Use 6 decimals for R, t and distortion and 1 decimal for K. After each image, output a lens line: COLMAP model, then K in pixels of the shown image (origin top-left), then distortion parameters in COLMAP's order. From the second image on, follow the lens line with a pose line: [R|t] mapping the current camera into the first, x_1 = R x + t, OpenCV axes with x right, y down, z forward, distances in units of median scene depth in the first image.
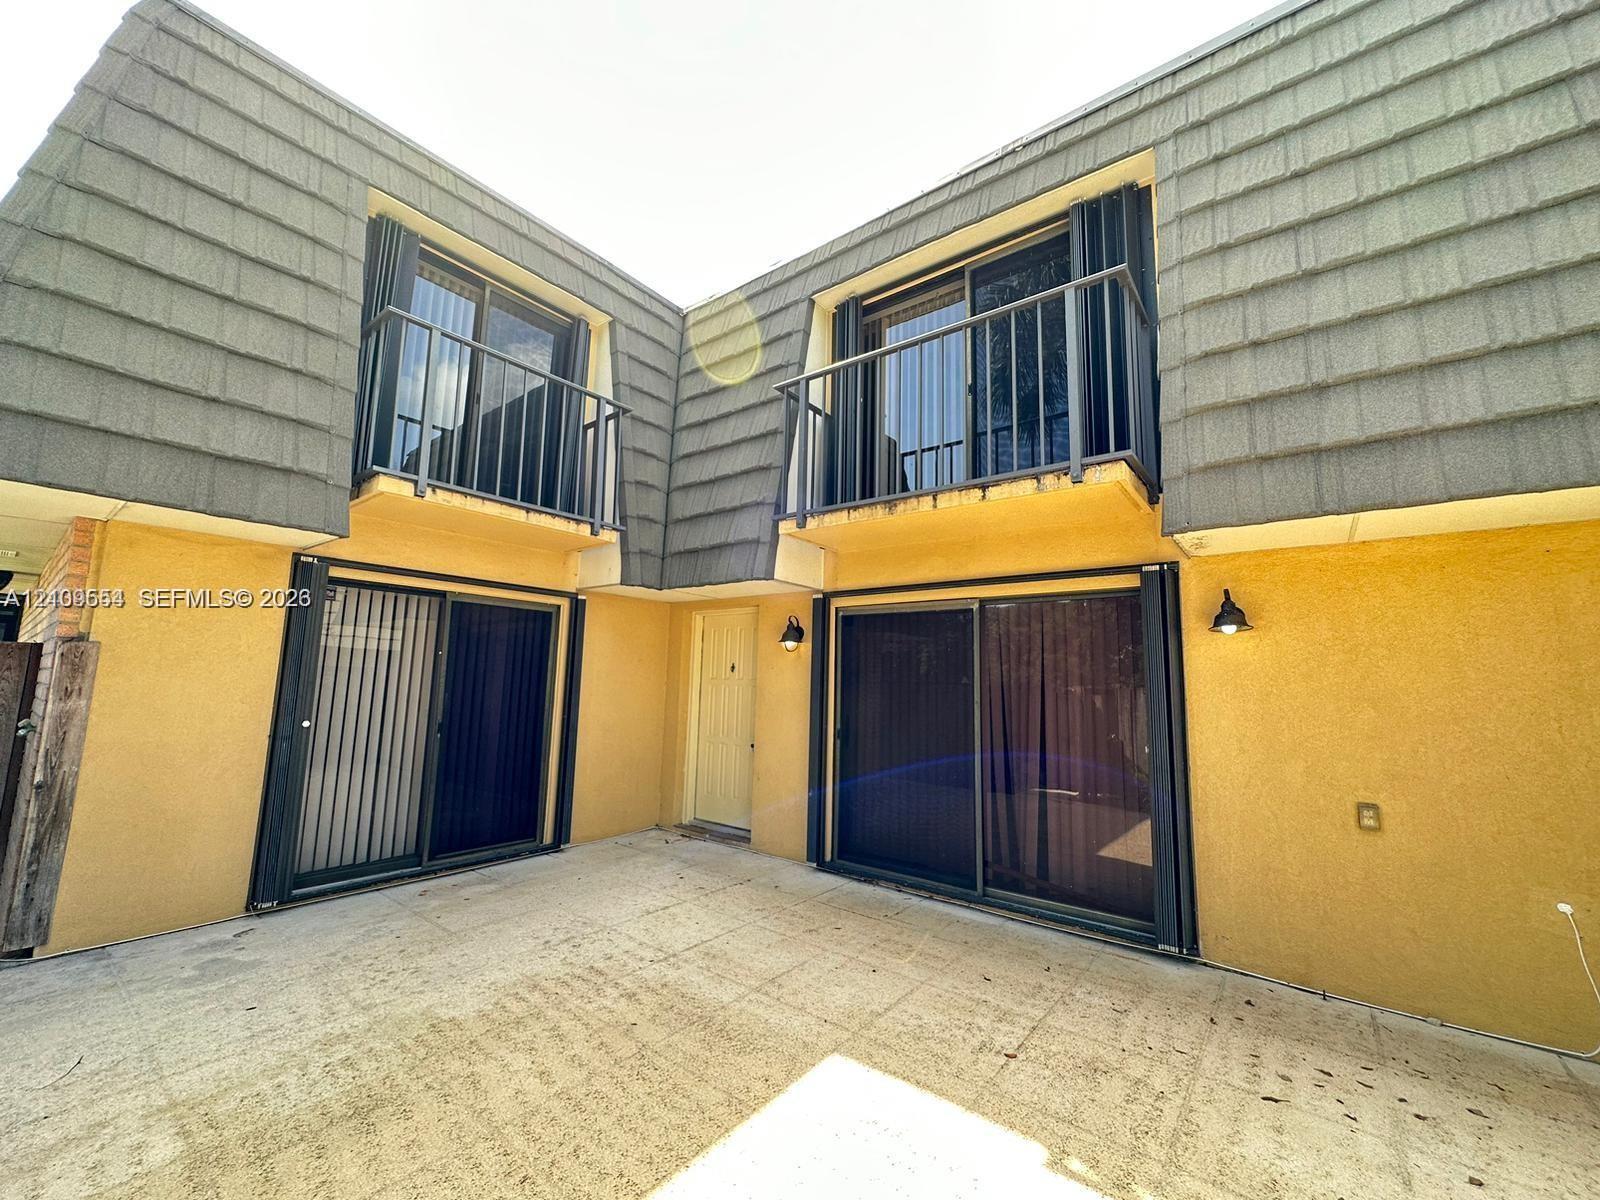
lens RADIAL K [[635.3, 0, 798.9], [0, 635.3, 602.8], [0, 0, 1]] dist [-0.001831, 0.000869]
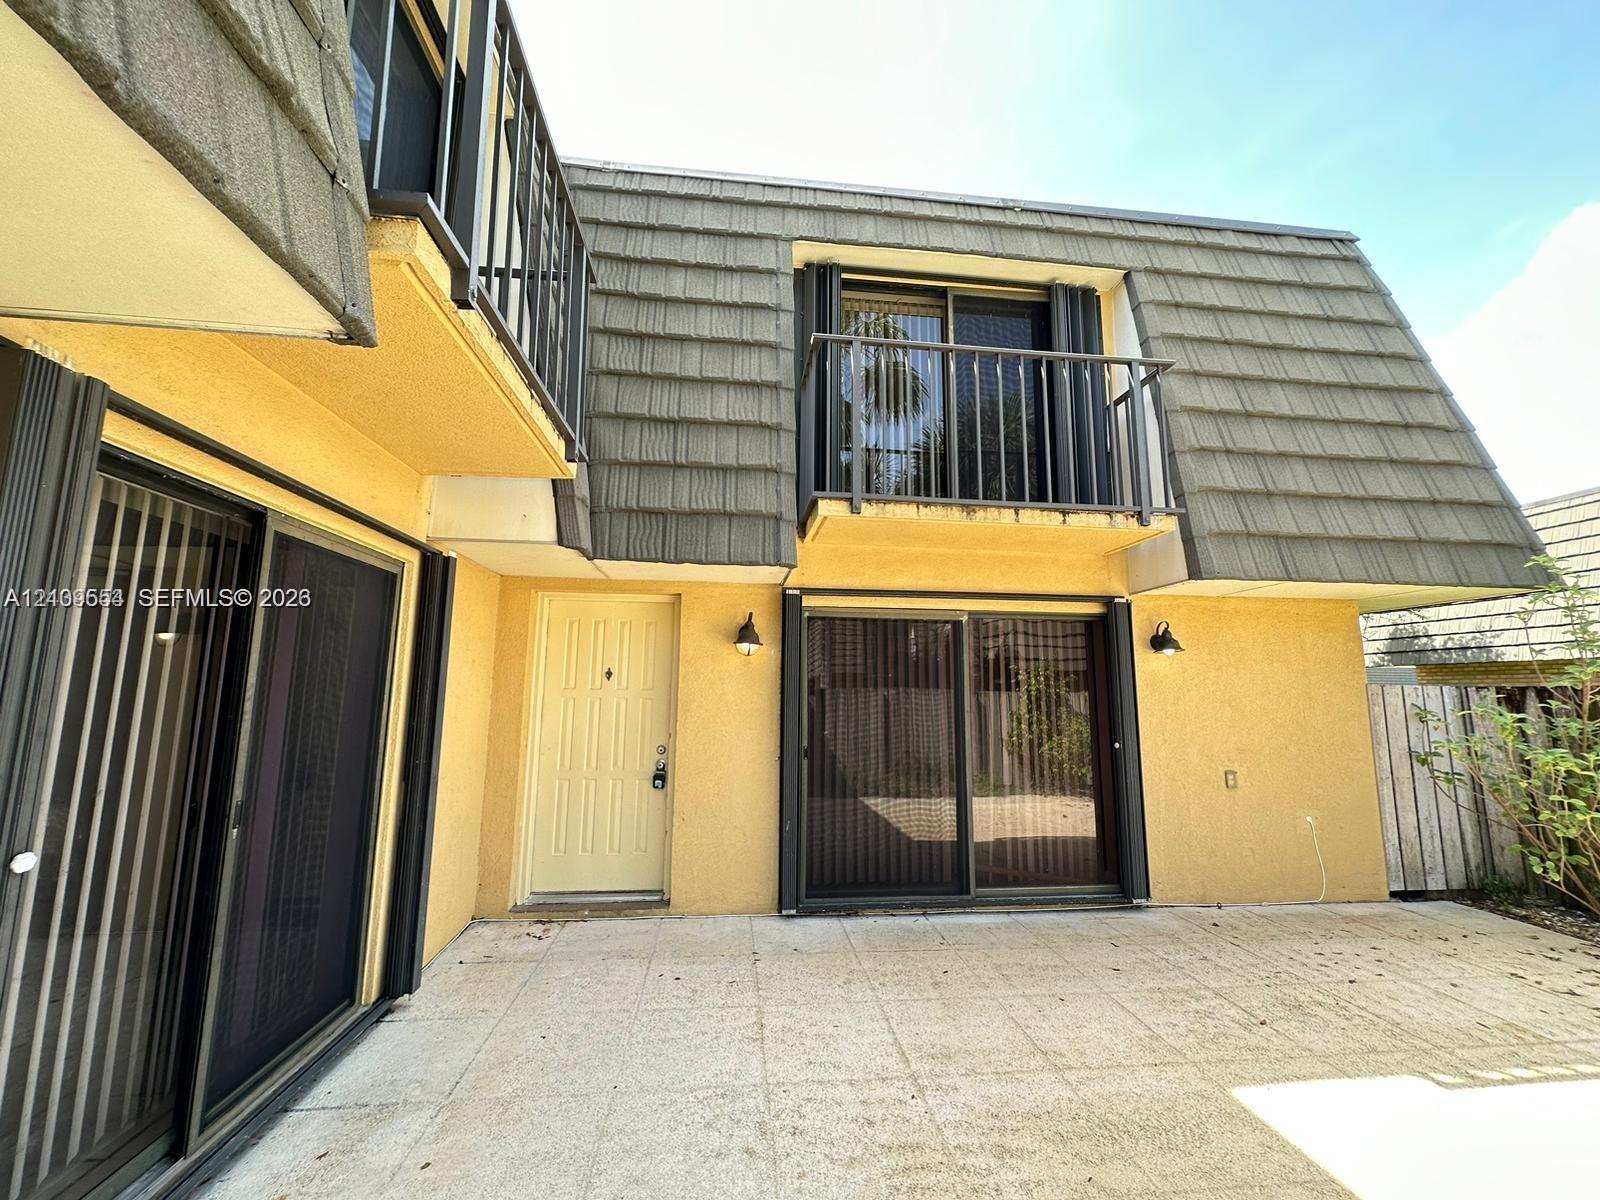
lens RADIAL K [[635.3, 0, 798.6], [0, 635.3, 601.4], [0, 0, 1]] dist [-0.001831, 0.000869]
pose [[0.716457, 0.081419, 0.692864, -0.738410], [-0.082015, 0.996109, -0.032247, 0.039076], [-0.692794, -0.033722, 0.720347, 0.511378]]
